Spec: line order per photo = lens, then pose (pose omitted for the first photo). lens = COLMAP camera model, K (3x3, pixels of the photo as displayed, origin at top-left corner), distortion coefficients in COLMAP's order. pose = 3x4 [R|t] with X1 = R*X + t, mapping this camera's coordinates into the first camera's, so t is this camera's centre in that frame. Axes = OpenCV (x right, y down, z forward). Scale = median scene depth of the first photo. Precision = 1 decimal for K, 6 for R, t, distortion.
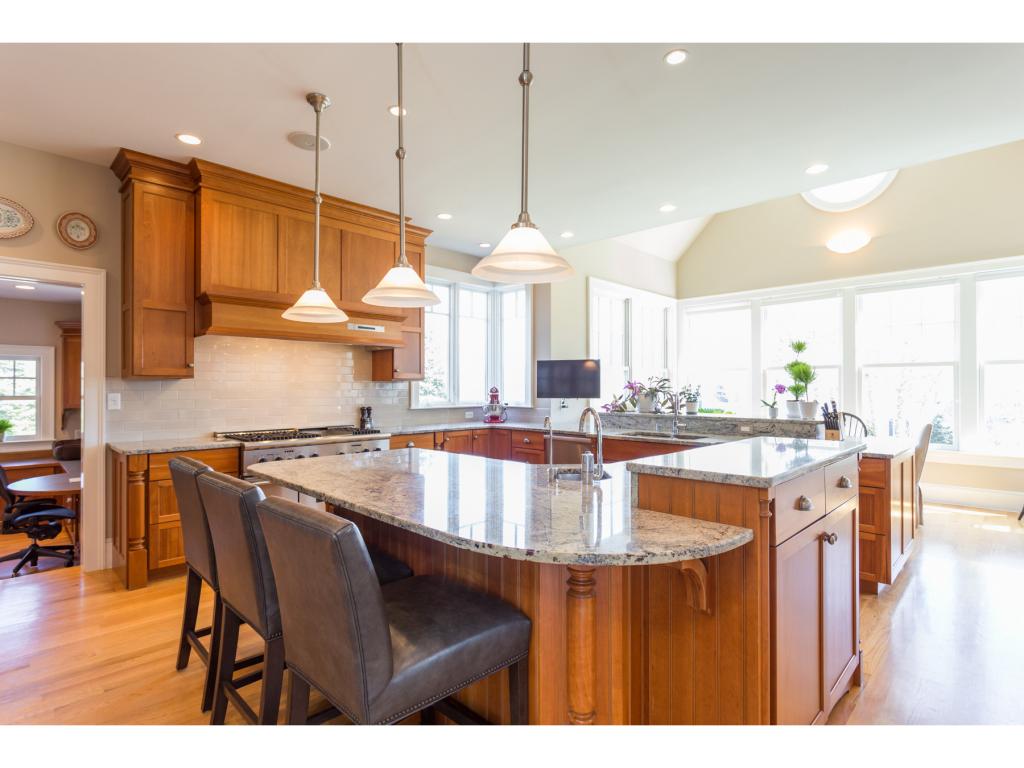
lens RADIAL K [[522.6, 0, 503.4], [0, 522.6, 389.6], [0, 0, 1]] dist [-0.007313, 0.002417]
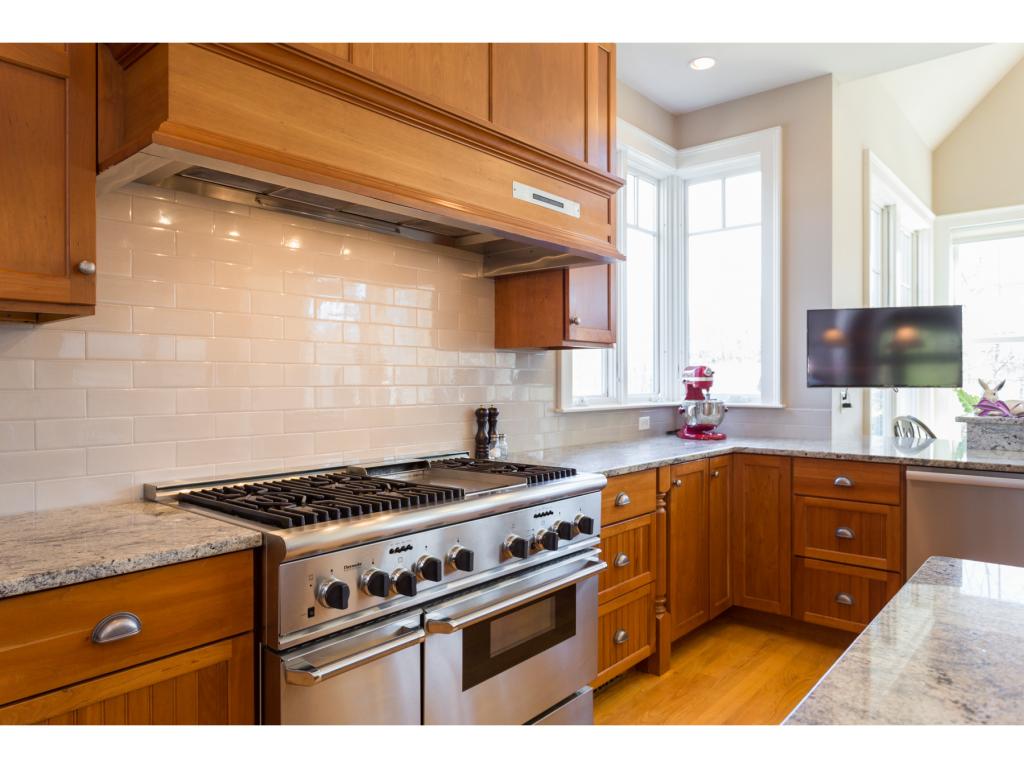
lens RADIAL K [[686.3, 0, 504.7], [0, 686.3, 381.1], [0, 0, 1]] dist [0.012680, 0.001727]
pose [[0.997704, -0.002117, 0.067696, -0.285027], [0.002363, 0.999991, -0.003542, 0.012993], [-0.067688, 0.003694, 0.997700, 0.436647]]
